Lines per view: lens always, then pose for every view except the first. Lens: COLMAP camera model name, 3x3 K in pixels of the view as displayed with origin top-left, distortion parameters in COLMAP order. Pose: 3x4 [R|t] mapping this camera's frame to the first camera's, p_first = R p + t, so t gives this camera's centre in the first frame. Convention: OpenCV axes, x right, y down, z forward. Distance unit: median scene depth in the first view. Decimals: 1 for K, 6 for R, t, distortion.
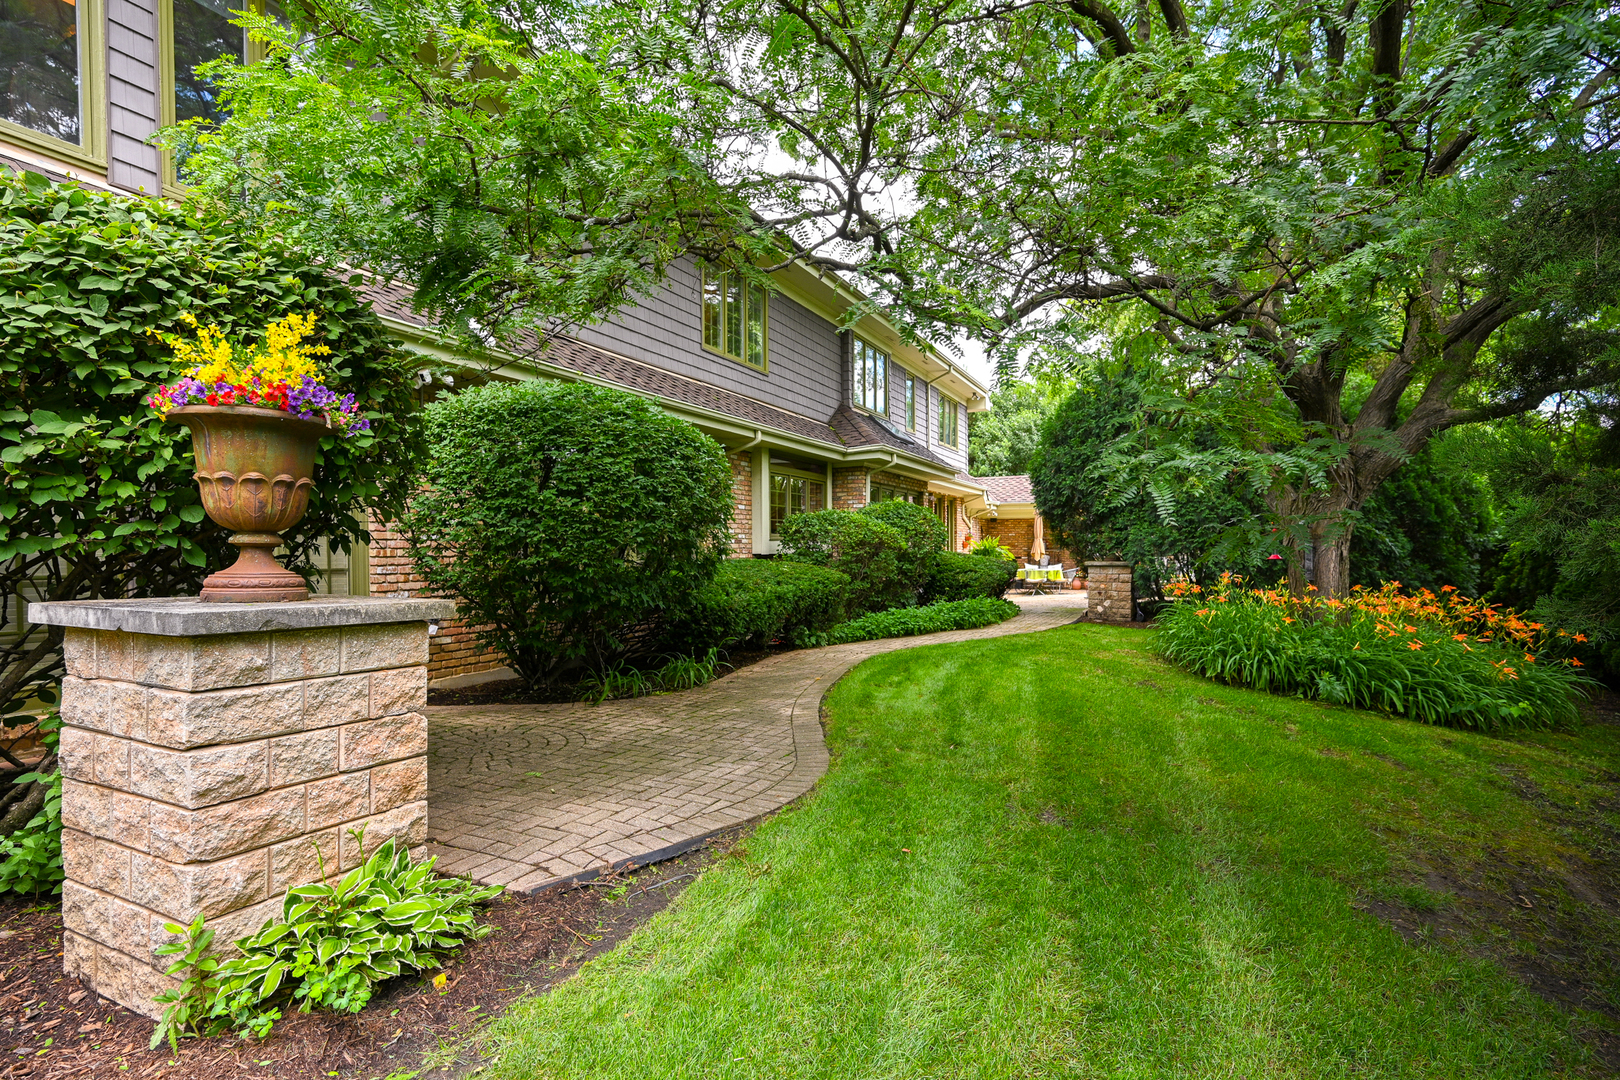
lens RADIAL K [[796.1, 0, 805.4], [0, 796.1, 572.6], [0, 0, 1]] dist [0.000411, 0.000015]
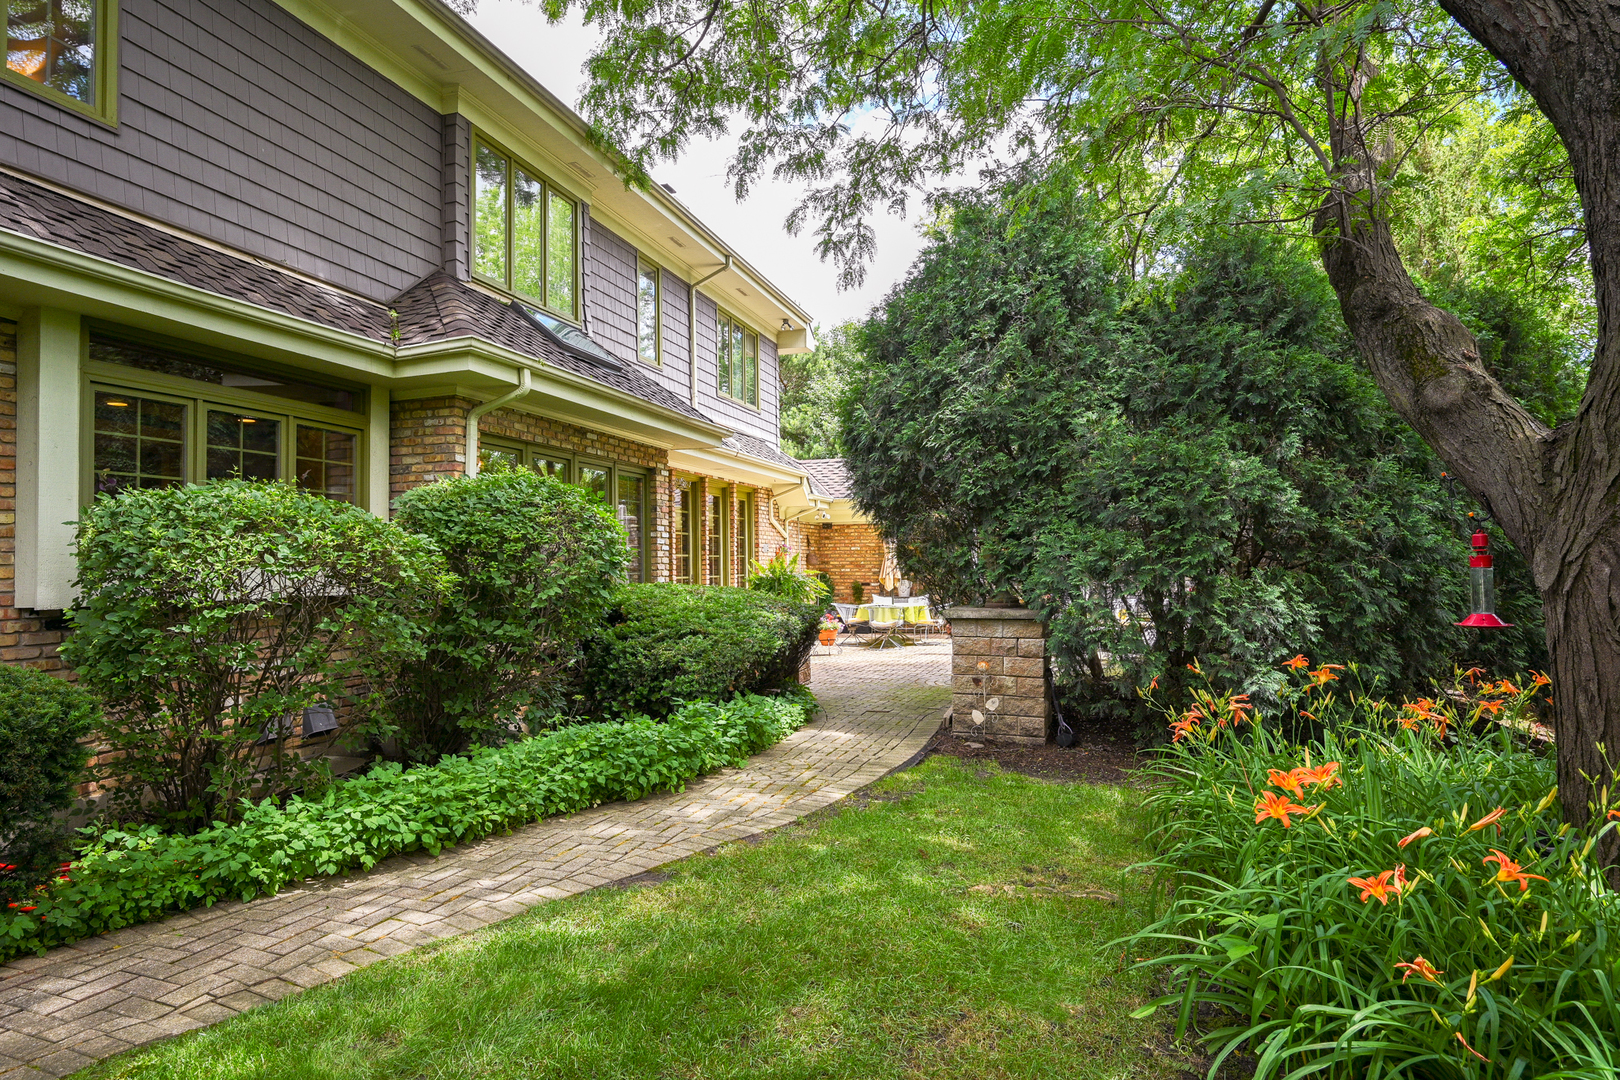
lens RADIAL K [[927.5, 0, 809.7], [0, 927.5, 541.0], [0, 0, 1]] dist [-0.001714, -0.000237]
pose [[0.987689, -0.005962, 0.156319, 0.173304], [0.014800, 0.998353, -0.055436, -0.021142], [-0.155731, 0.057068, 0.986150, 0.439298]]
